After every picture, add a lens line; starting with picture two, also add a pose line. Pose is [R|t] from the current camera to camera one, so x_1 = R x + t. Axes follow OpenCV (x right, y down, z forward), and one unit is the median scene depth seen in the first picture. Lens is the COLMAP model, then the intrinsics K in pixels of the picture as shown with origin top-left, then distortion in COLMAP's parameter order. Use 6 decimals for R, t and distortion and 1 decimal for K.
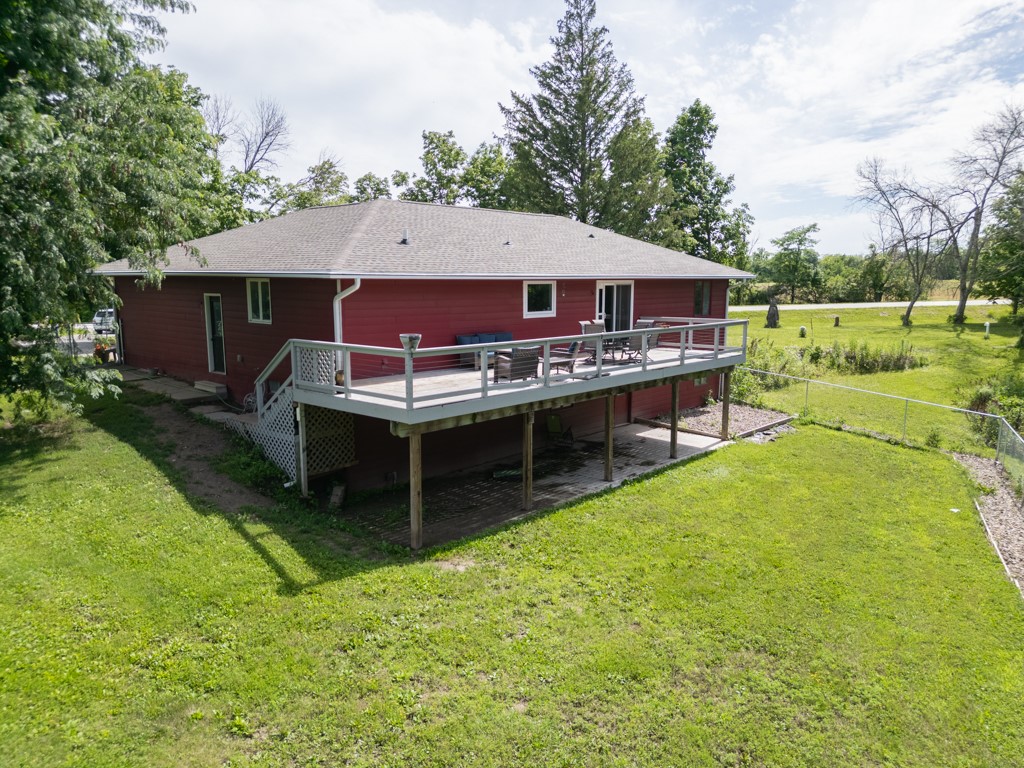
lens RADIAL K [[718.2, 0, 512.0], [0, 718.2, 384.0], [0, 0, 1]] dist [0.066587, -0.064125]
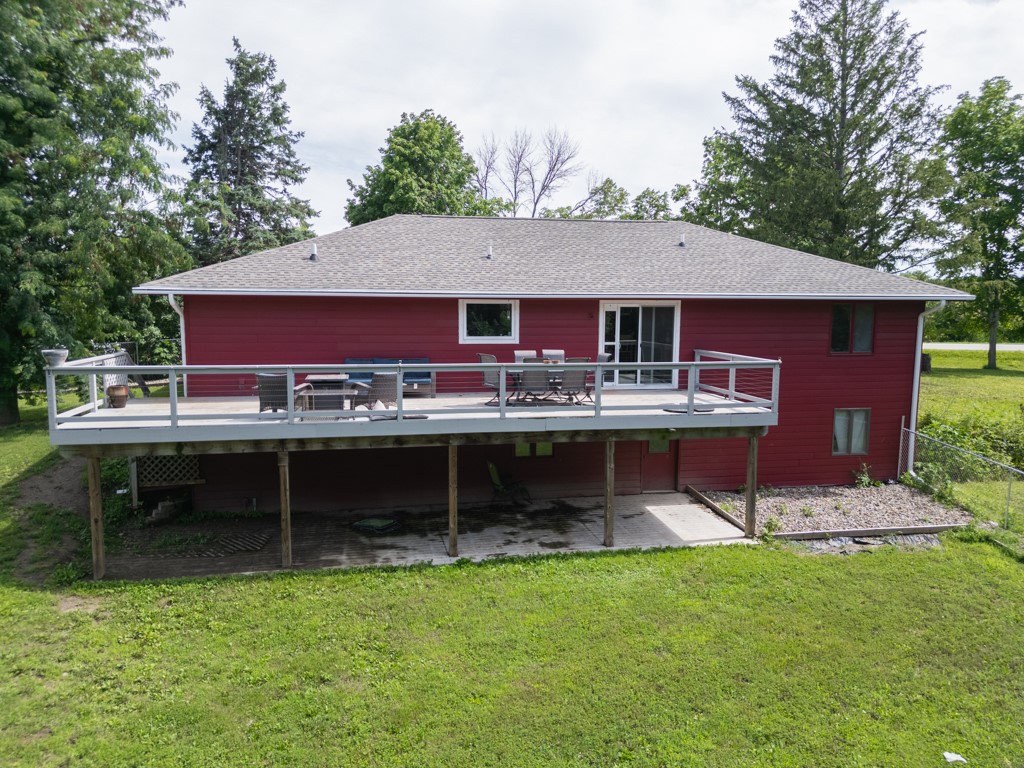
lens RADIAL K [[718.2, 0, 512.0], [0, 718.2, 384.0], [0, 0, 1]] dist [0.066587, -0.064125]
pose [[0.807067, 0.071472, -0.586118, 0.302209], [-0.090543, 0.995887, -0.003235, -0.025344], [0.583477, 0.055680, 0.810219, 0.190522]]
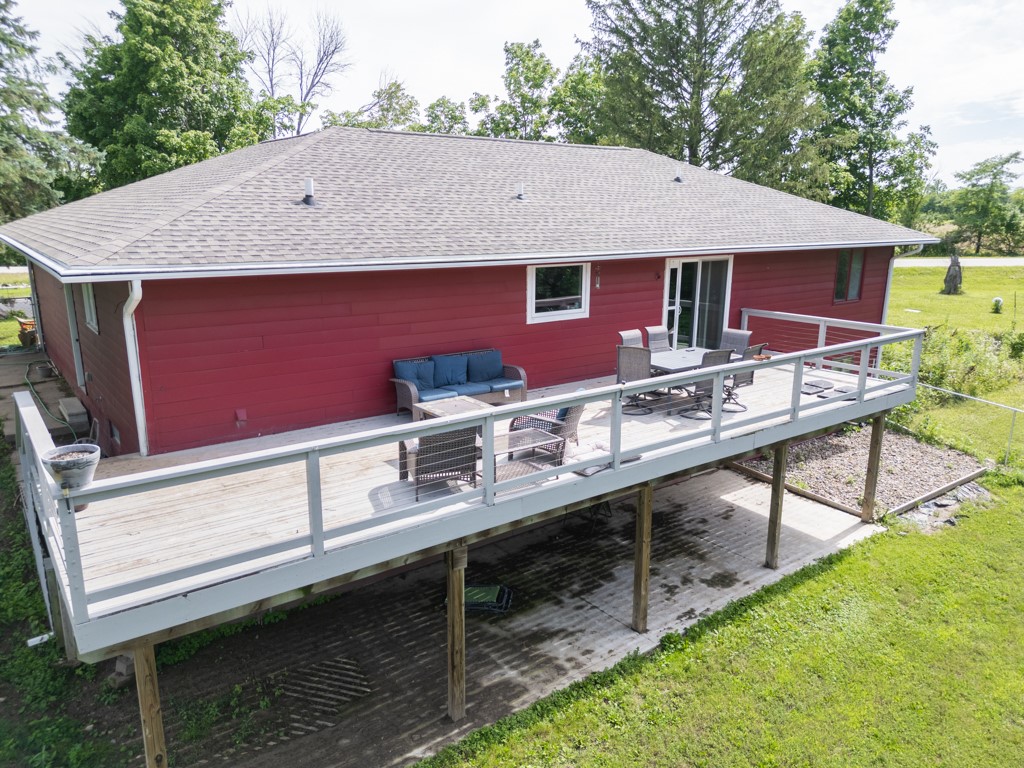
lens RADIAL K [[718.2, 0, 512.0], [0, 718.2, 384.0], [0, 0, 1]] dist [0.066587, -0.064125]
pose [[0.983191, 0.048524, -0.176013, 0.060767], [-0.032664, 0.995231, 0.091914, -0.051695], [0.179633, -0.084620, 0.980087, 0.210408]]
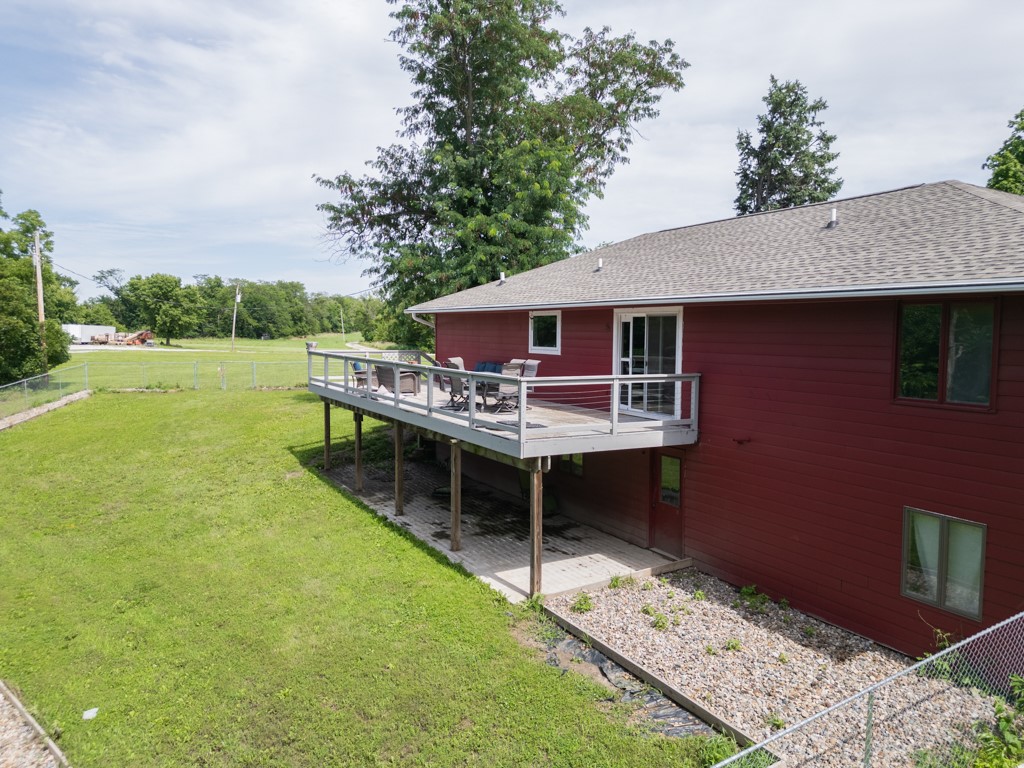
lens RADIAL K [[718.2, 0, 512.0], [0, 718.2, 384.0], [0, 0, 1]] dist [0.066587, -0.064125]
pose [[-0.297665, 0.070841, -0.952039, 0.480600], [-0.145156, 0.982290, 0.118477, -0.084497], [0.943571, 0.173461, -0.282110, 0.666876]]
